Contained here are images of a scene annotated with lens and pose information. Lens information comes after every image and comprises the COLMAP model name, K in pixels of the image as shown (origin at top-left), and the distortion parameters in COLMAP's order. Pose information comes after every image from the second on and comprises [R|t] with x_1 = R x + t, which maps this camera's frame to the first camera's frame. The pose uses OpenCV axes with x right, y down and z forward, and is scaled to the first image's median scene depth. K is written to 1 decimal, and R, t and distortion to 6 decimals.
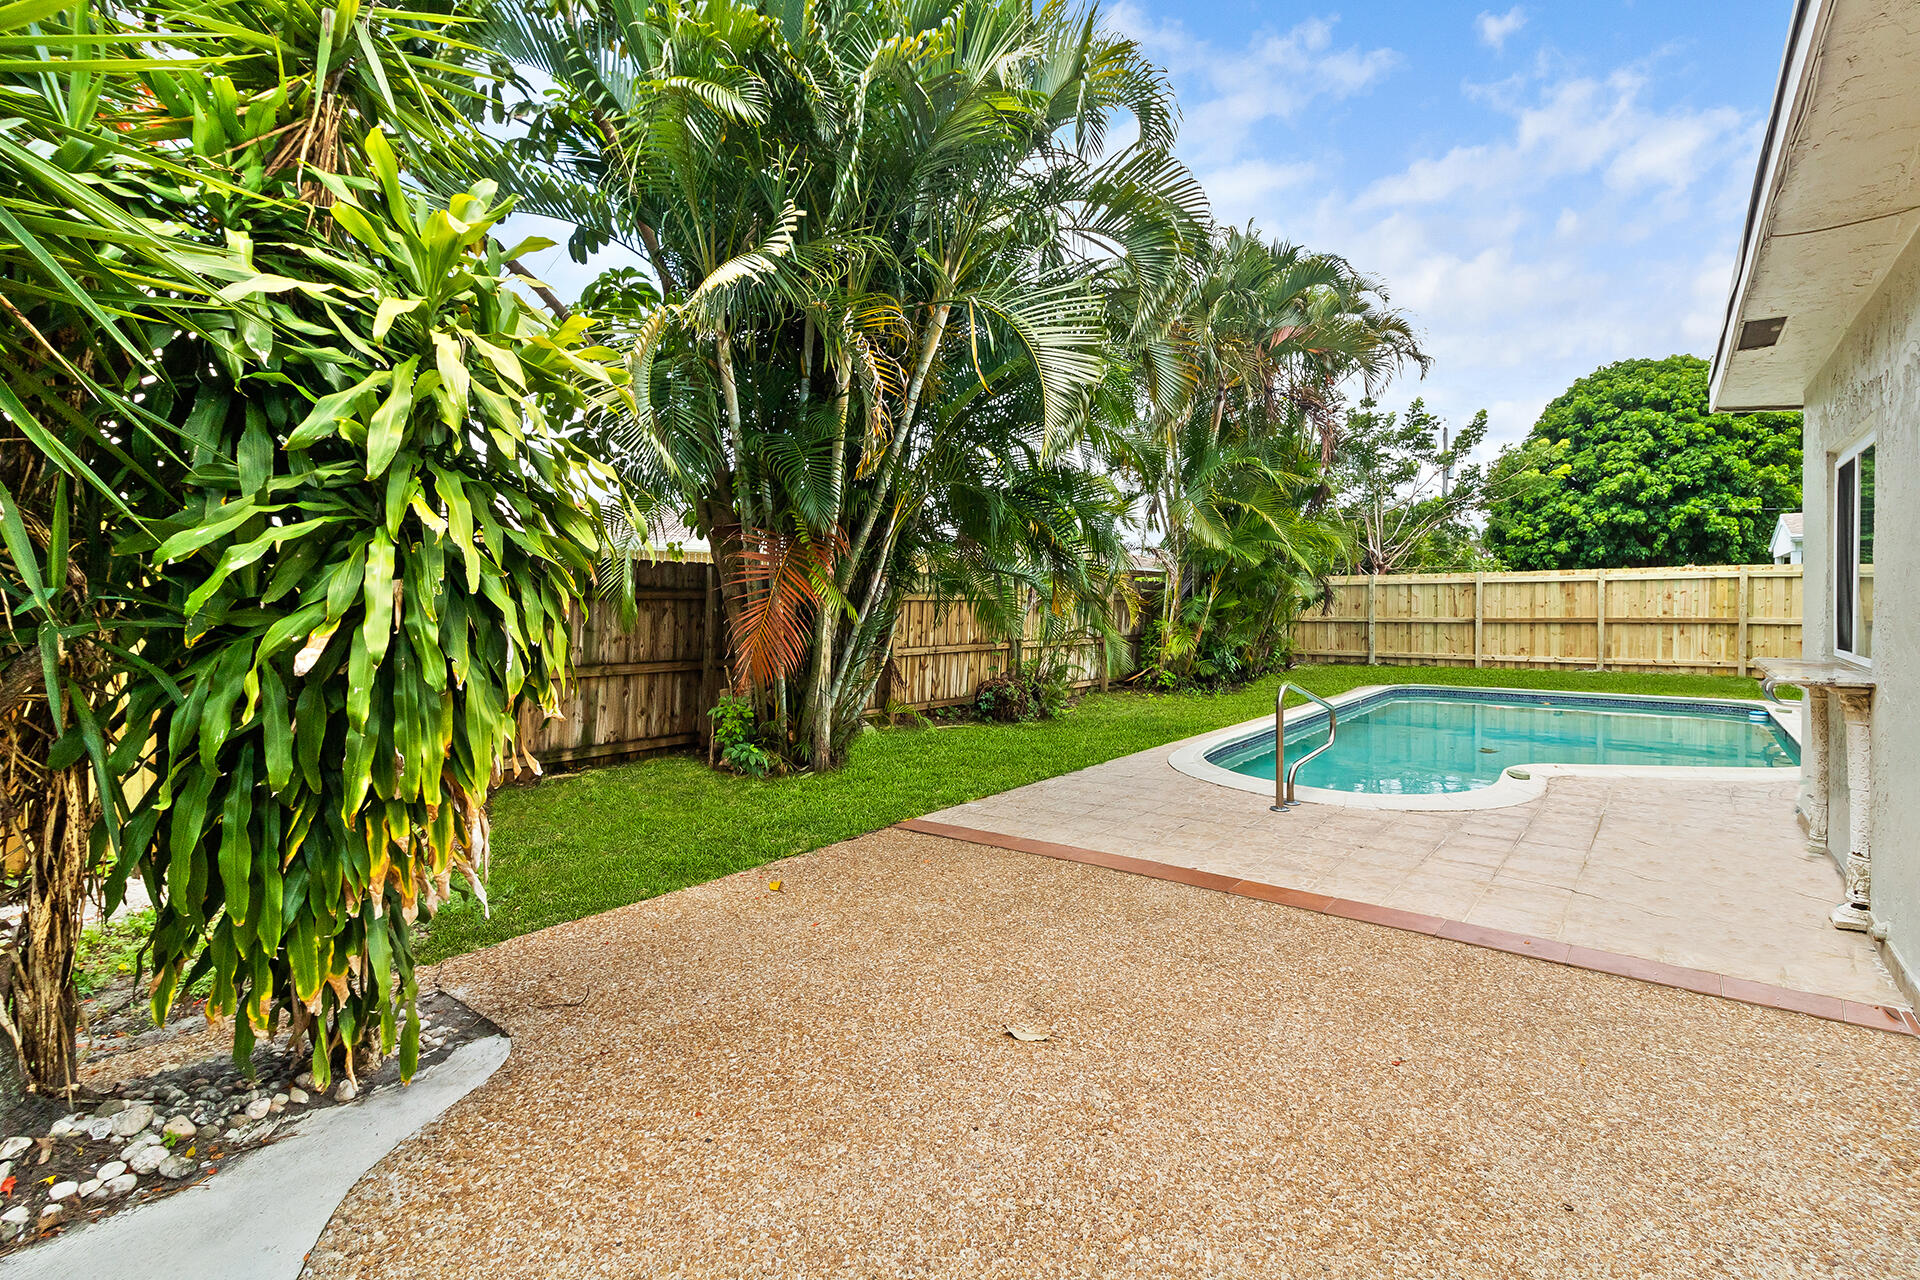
lens RADIAL K [[878.8, 0, 954.1], [0, 878.8, 635.6], [0, 0, 1]] dist [0.000944, -0.000908]
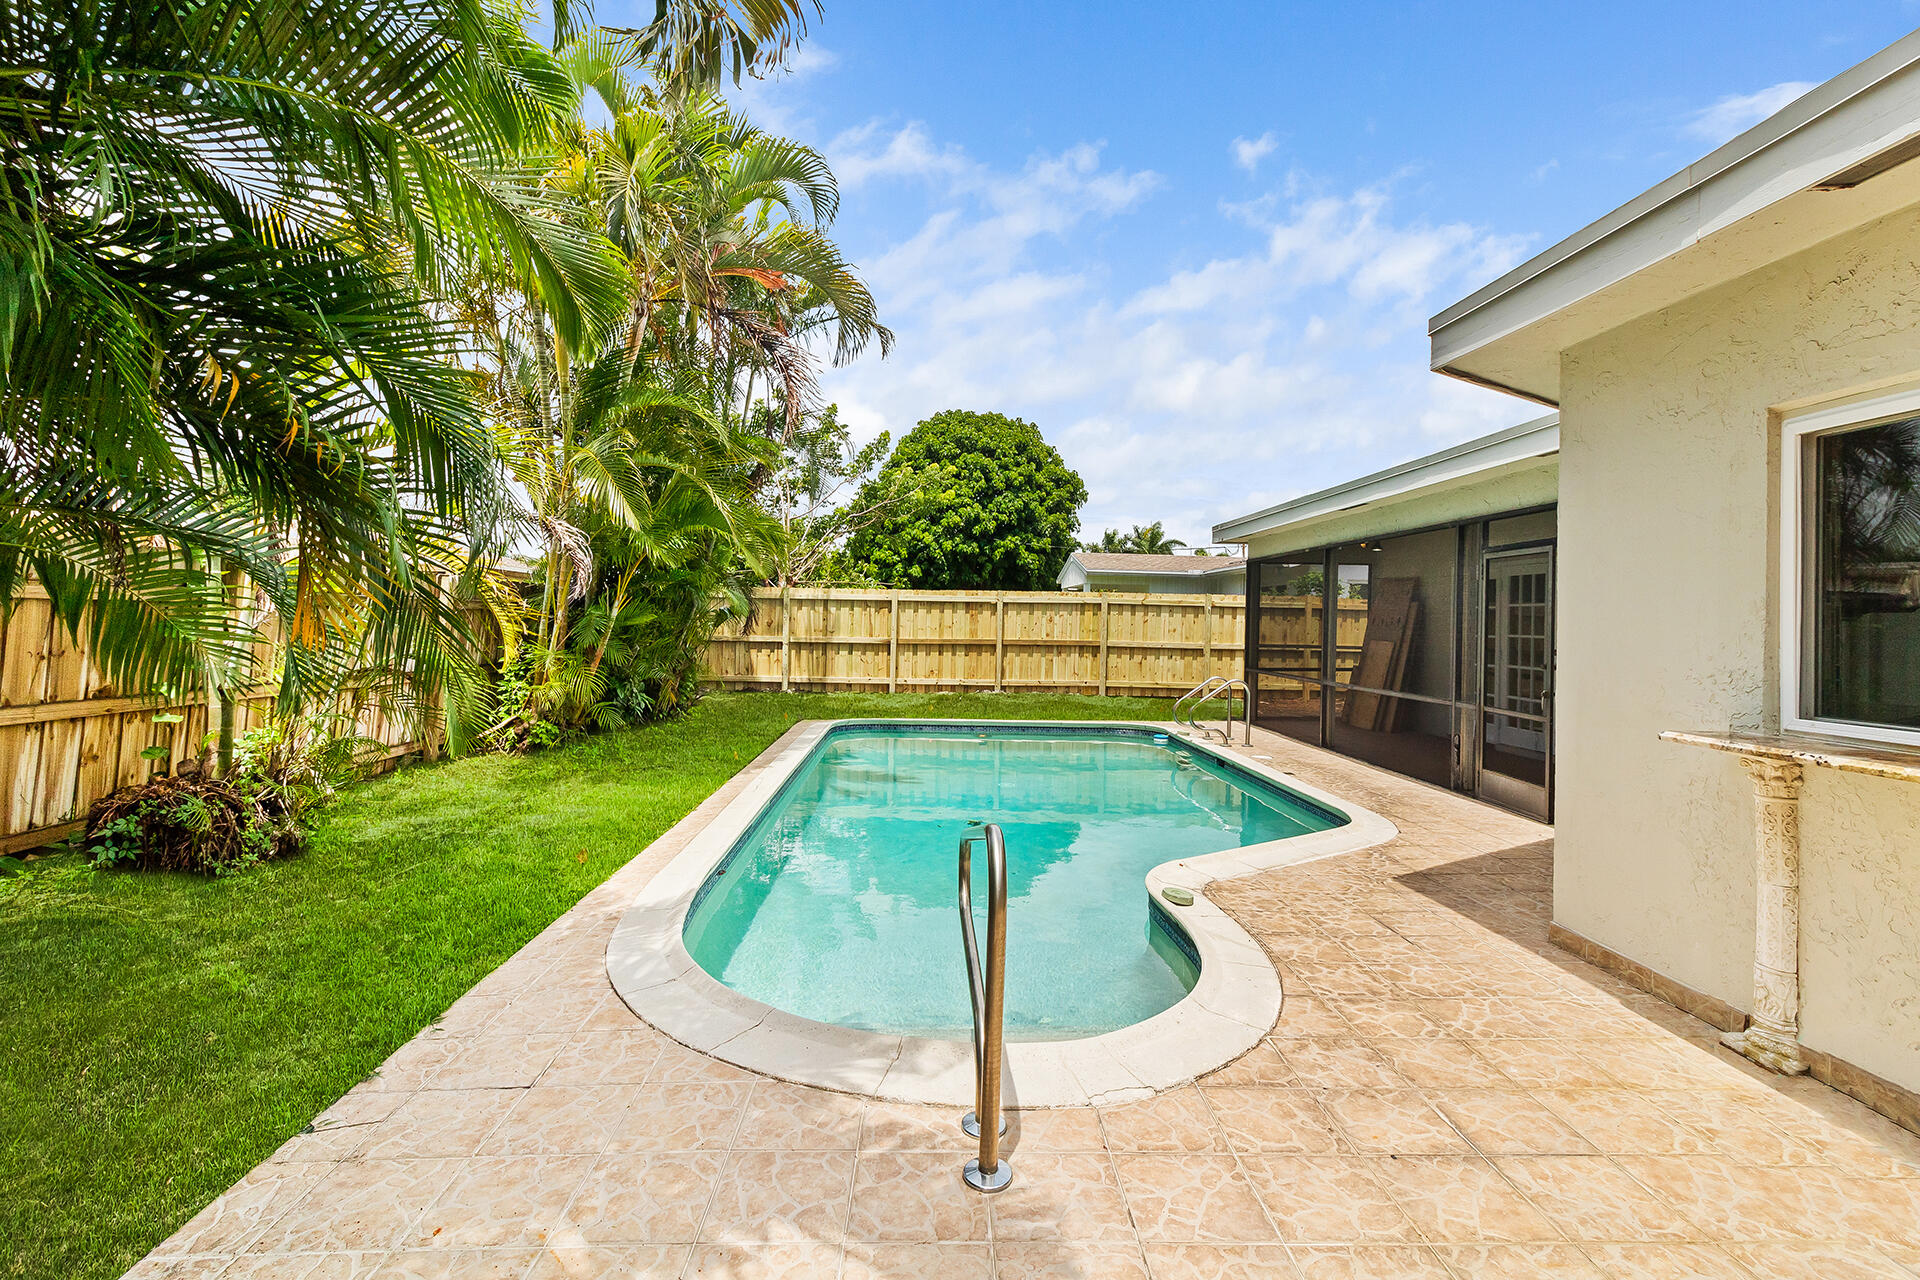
lens RADIAL K [[878.8, 0, 955.3], [0, 878.8, 611.7], [0, 0, 1]] dist [0.000944, -0.000908]
pose [[0.755306, 0.025342, 0.654883, 0.025853], [0.002040, 0.999156, -0.041018, -0.007126], [-0.655370, 0.032317, 0.754617, 0.173878]]
